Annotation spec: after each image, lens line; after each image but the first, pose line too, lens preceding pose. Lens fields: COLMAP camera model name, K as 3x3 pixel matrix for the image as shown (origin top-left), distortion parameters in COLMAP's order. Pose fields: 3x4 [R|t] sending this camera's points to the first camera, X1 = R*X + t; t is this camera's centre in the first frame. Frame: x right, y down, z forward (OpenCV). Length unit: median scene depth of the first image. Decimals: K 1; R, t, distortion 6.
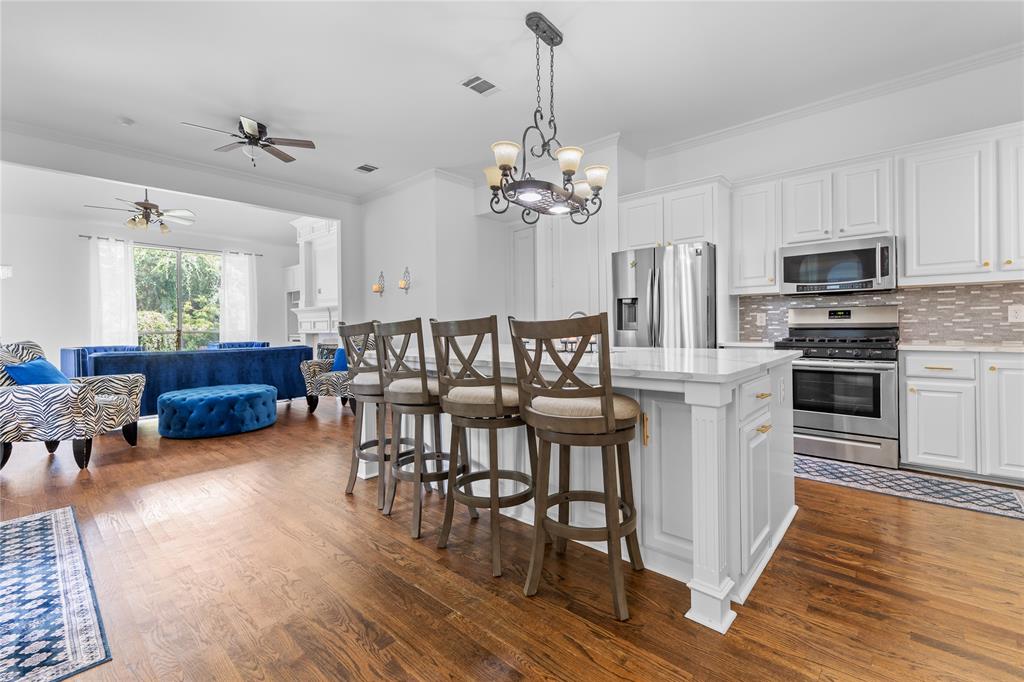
lens RADIAL K [[439.9, 0, 511.0], [0, 439.9, 329.0], [0, 0, 1]] dist [0.000960, 0.000222]
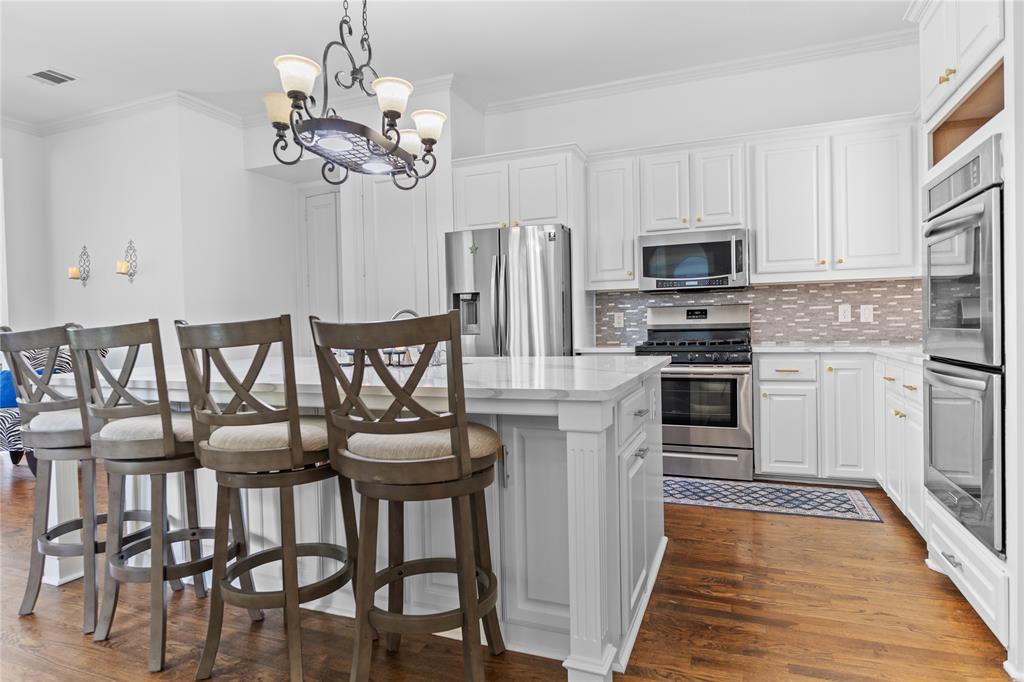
lens RADIAL K [[576.8, 0, 512.0], [0, 576.8, 341.0], [0, 0, 1]] dist [-0.006883, 0.000356]
pose [[0.939204, -0.016117, 0.342982, -0.012018], [0.011787, 0.999822, 0.014704, -0.000127], [-0.343158, -0.009767, 0.939227, 0.053697]]
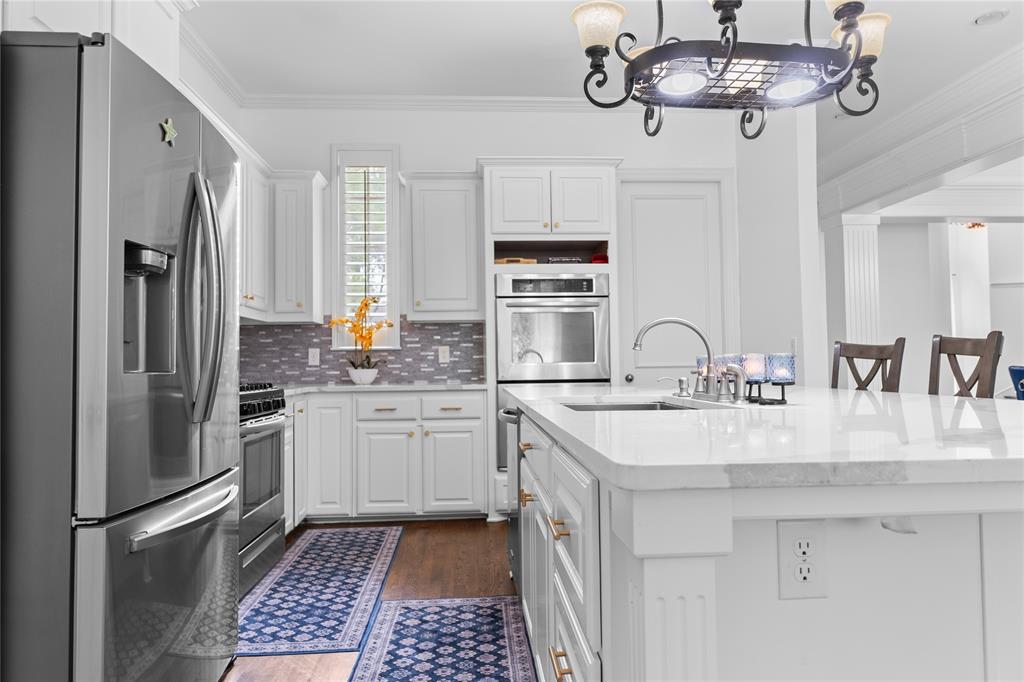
lens RADIAL K [[670.8, 0, 512.0], [0, 670.8, 341.0], [0, 0, 1]] dist [0.000406, 0.000064]
pose [[-0.714707, 0.040166, 0.698270, -0.300353], [0.021184, 0.999135, -0.035790, 0.002816], [-0.699103, -0.010788, -0.714939, 2.127697]]
